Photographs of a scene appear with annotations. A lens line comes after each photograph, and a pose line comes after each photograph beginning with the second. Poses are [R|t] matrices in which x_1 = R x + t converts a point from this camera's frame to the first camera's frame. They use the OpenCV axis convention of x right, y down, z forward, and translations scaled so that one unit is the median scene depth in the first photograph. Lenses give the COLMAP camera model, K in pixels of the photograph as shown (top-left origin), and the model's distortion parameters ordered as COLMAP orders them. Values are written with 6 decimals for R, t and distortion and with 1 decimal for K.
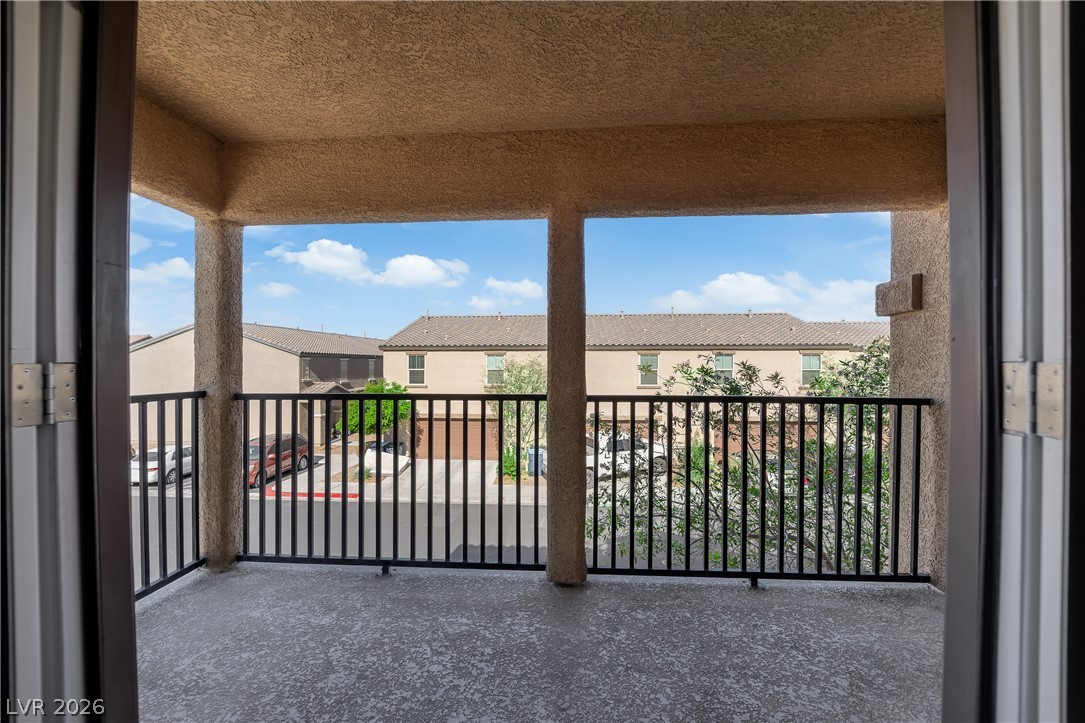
lens RADIAL K [[441.8, 0, 524.8], [0, 441.8, 374.2], [0, 0, 1]] dist [-0.015889, 0.000898]
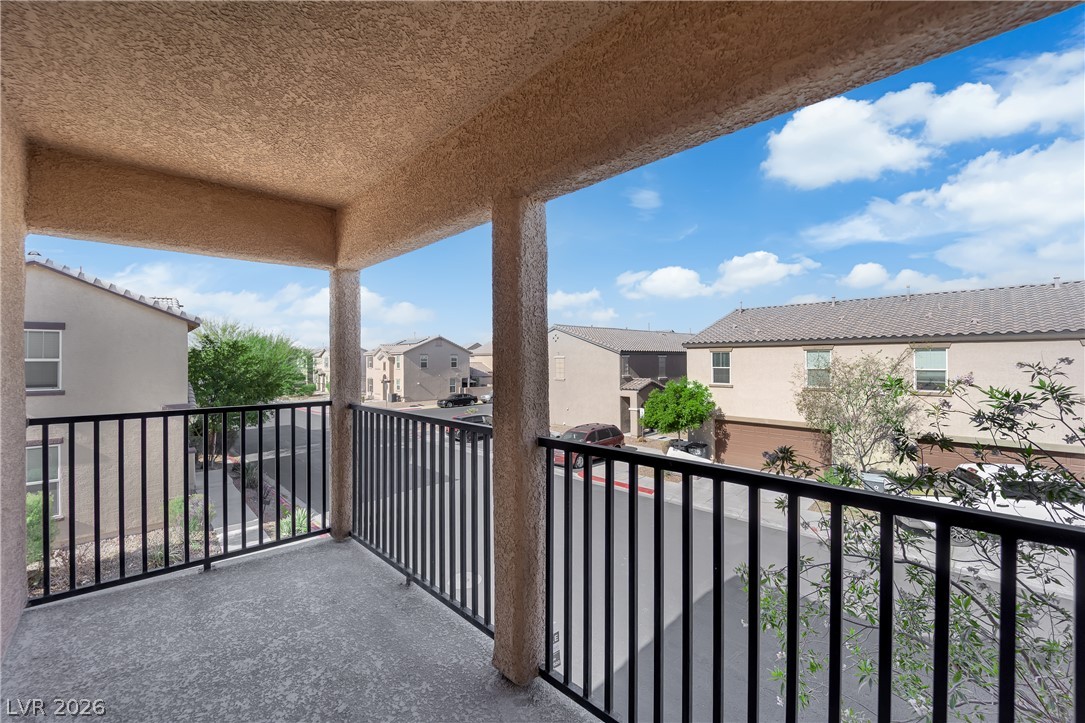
lens RADIAL K [[441.8, 0, 542.1], [0, 441.8, 363.5], [0, 0, 1]] dist [-0.015889, 0.000898]
pose [[0.749053, 0.000506, -0.662510, 0.584393], [-0.007403, 0.999944, -0.007606, -0.064873], [0.662469, 0.010602, 0.749014, 0.401967]]
